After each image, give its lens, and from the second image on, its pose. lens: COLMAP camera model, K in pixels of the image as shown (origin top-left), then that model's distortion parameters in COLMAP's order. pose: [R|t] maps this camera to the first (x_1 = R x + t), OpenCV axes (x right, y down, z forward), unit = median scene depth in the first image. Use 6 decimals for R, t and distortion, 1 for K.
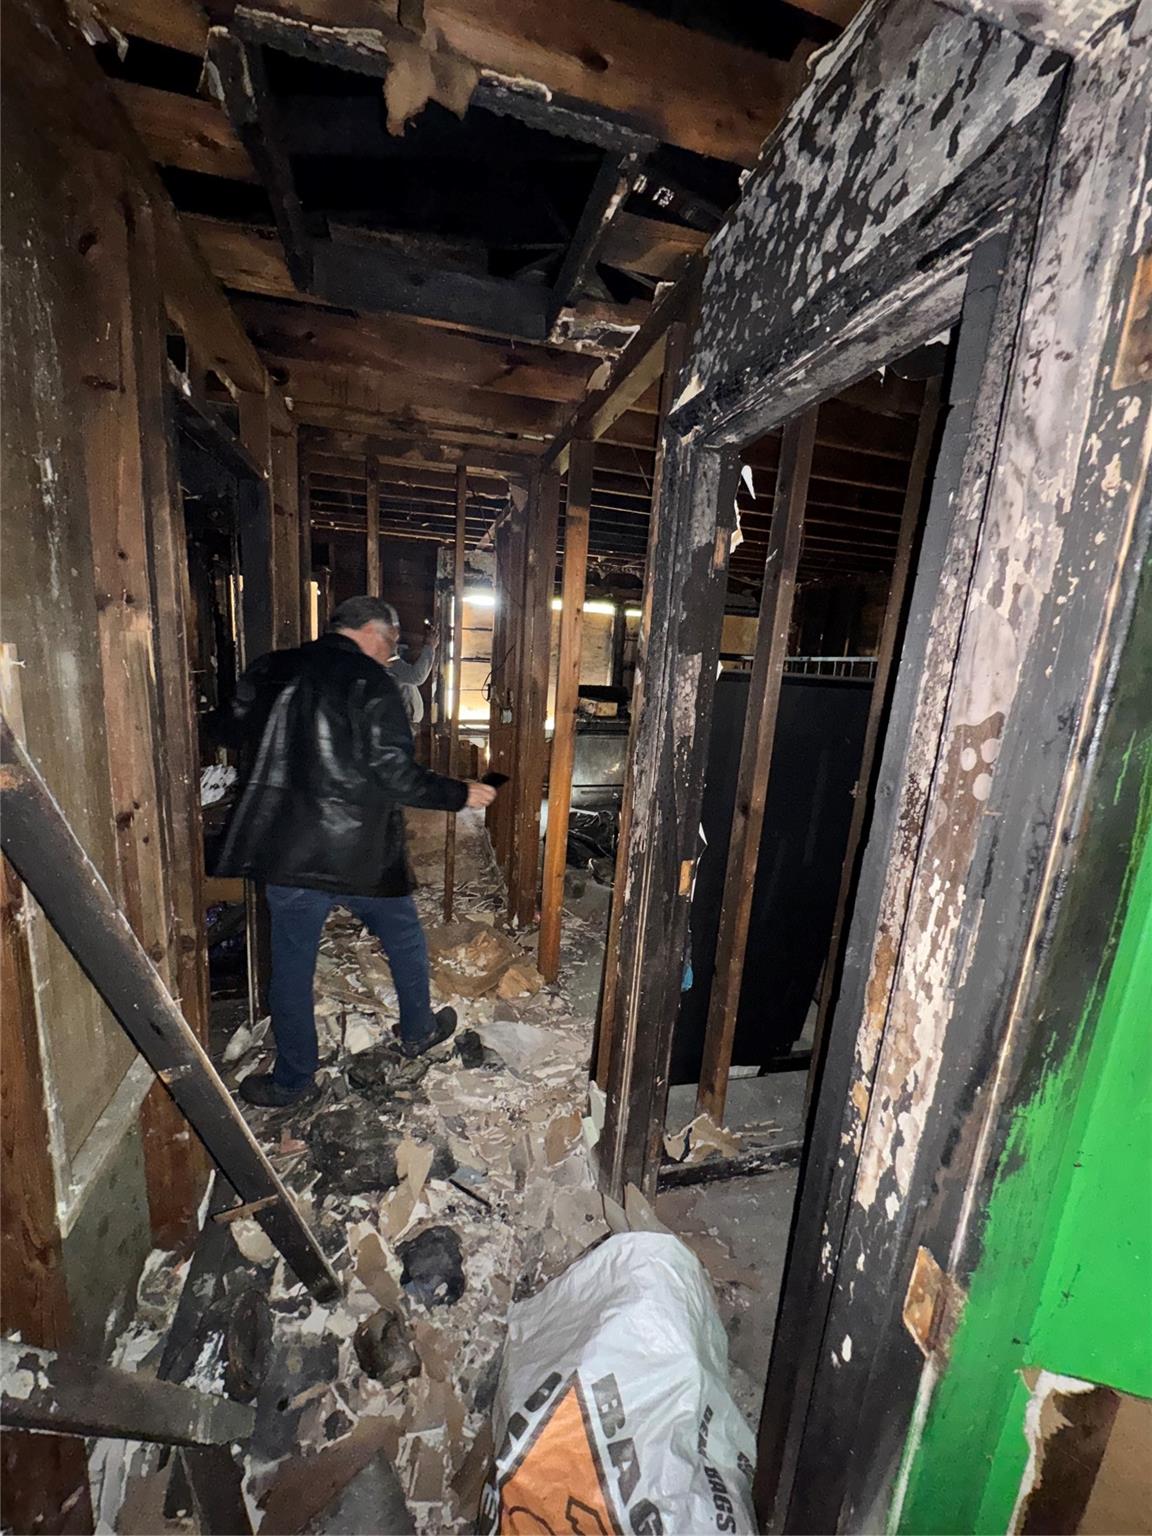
lens RADIAL K [[612.4, 0, 578.0], [0, 612.4, 768.7], [0, 0, 1]] dist [-0.001880, 0.000267]
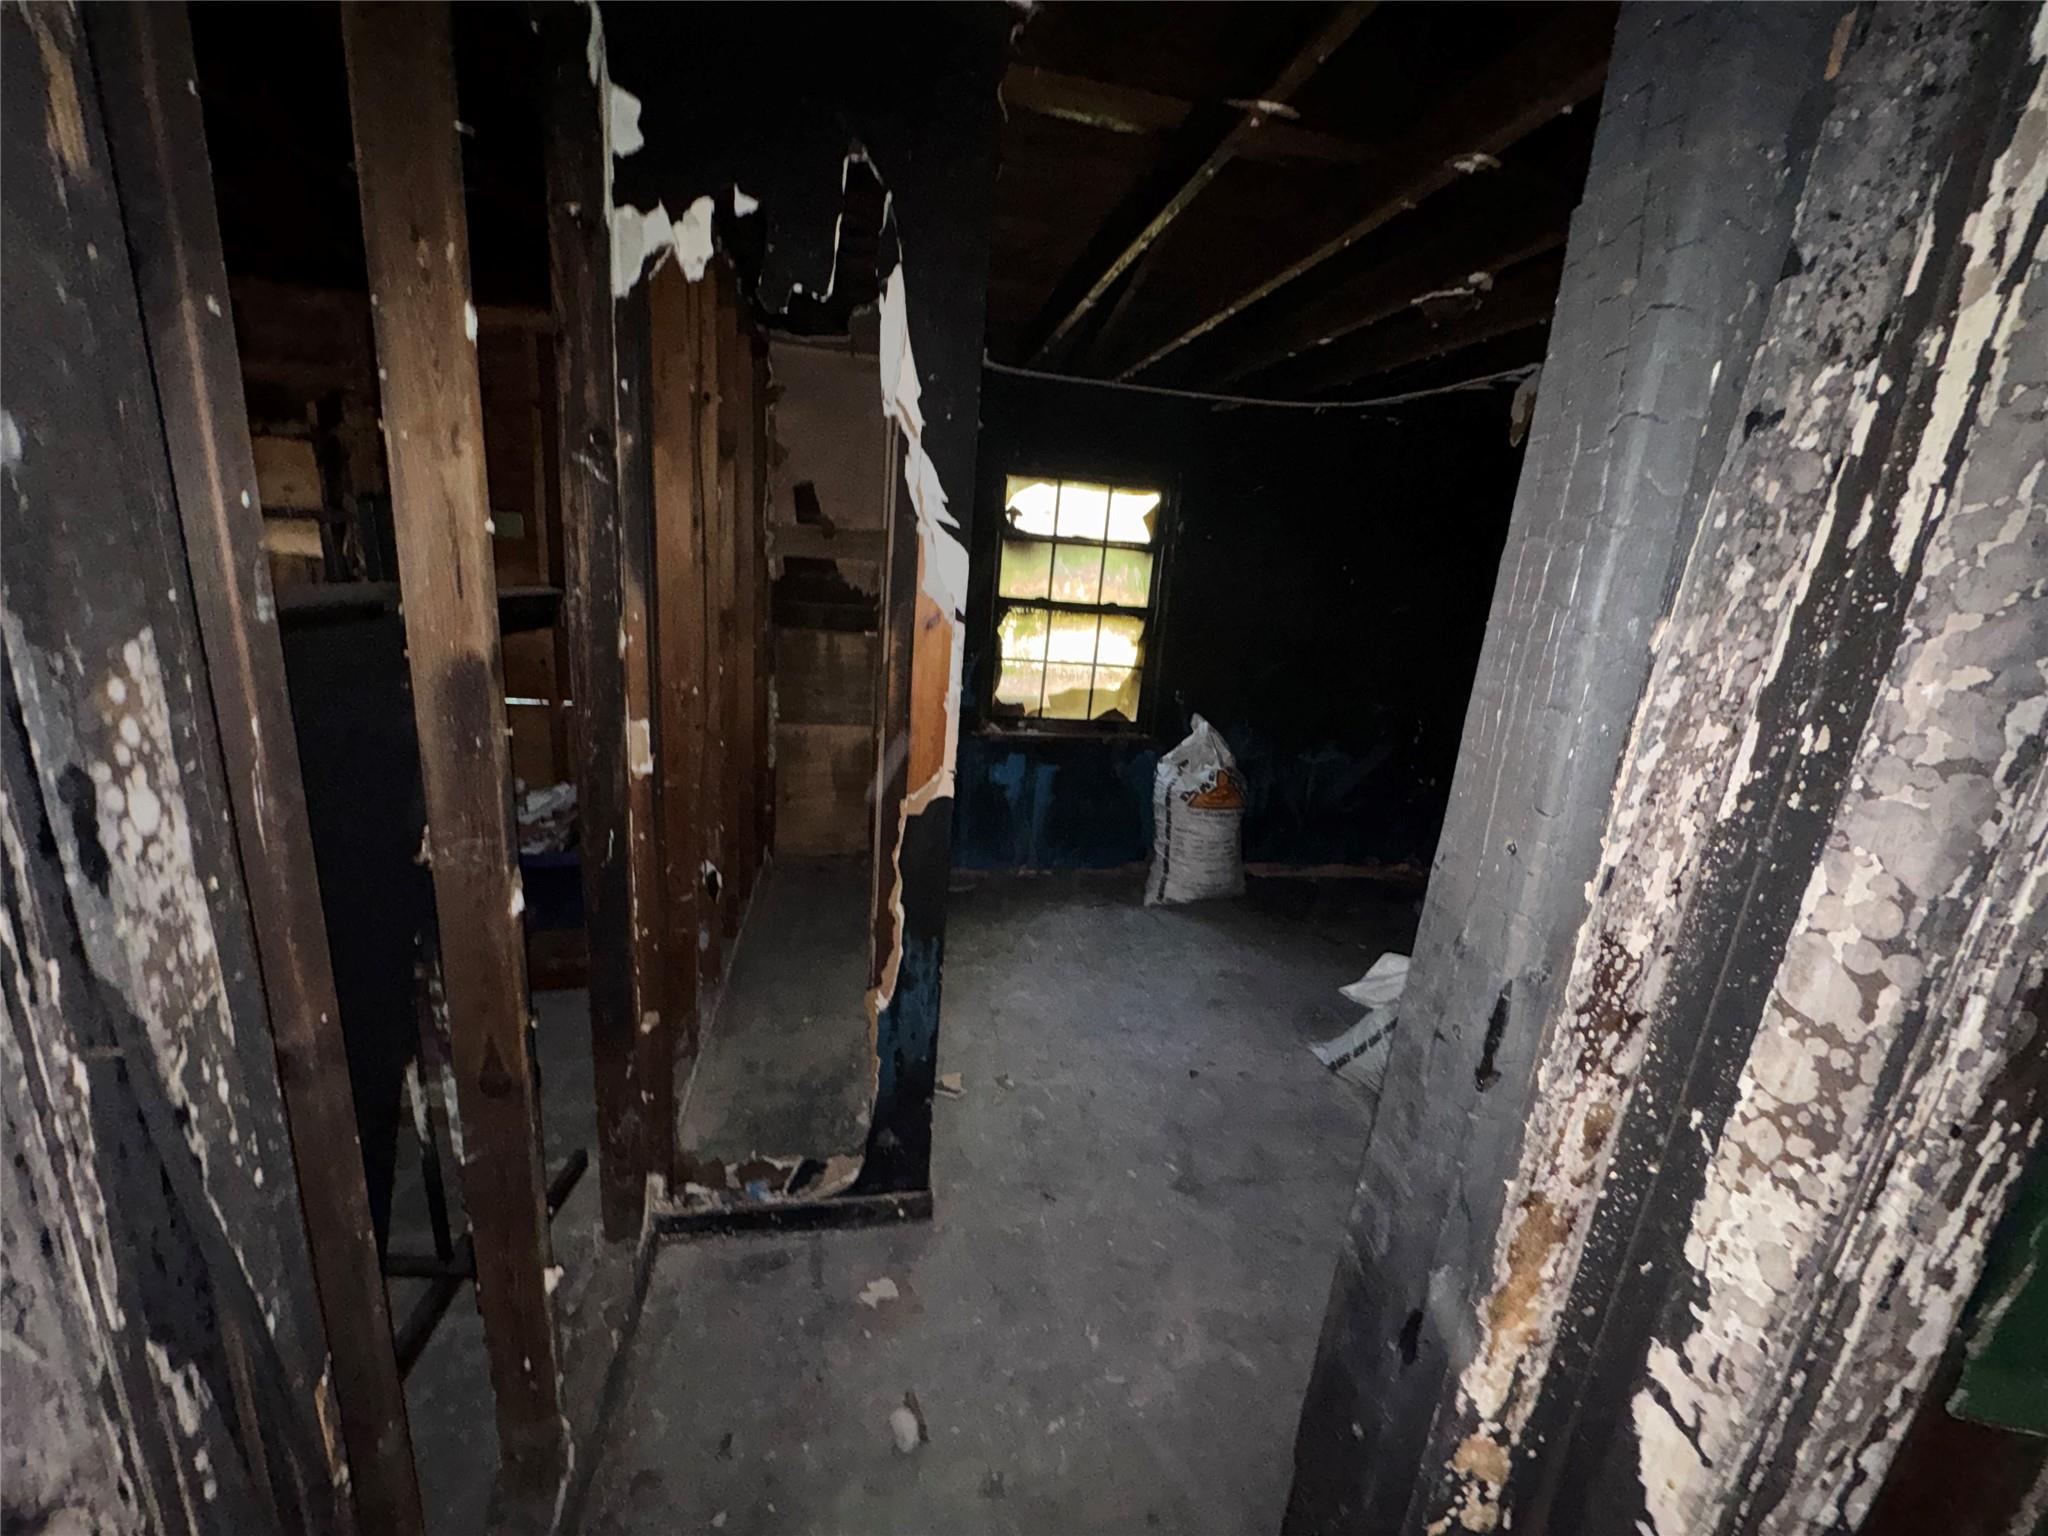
lens RADIAL K [[816.5, 0, 1024.2], [0, 816.5, 768.2], [0, 0, 1]] dist [-0.001880, 0.000267]
pose [[0.081406, -0.315077, 0.945568, -0.041507], [0.123976, 0.944550, 0.304064, -0.160949], [-0.988940, 0.092475, 0.115954, 0.572180]]
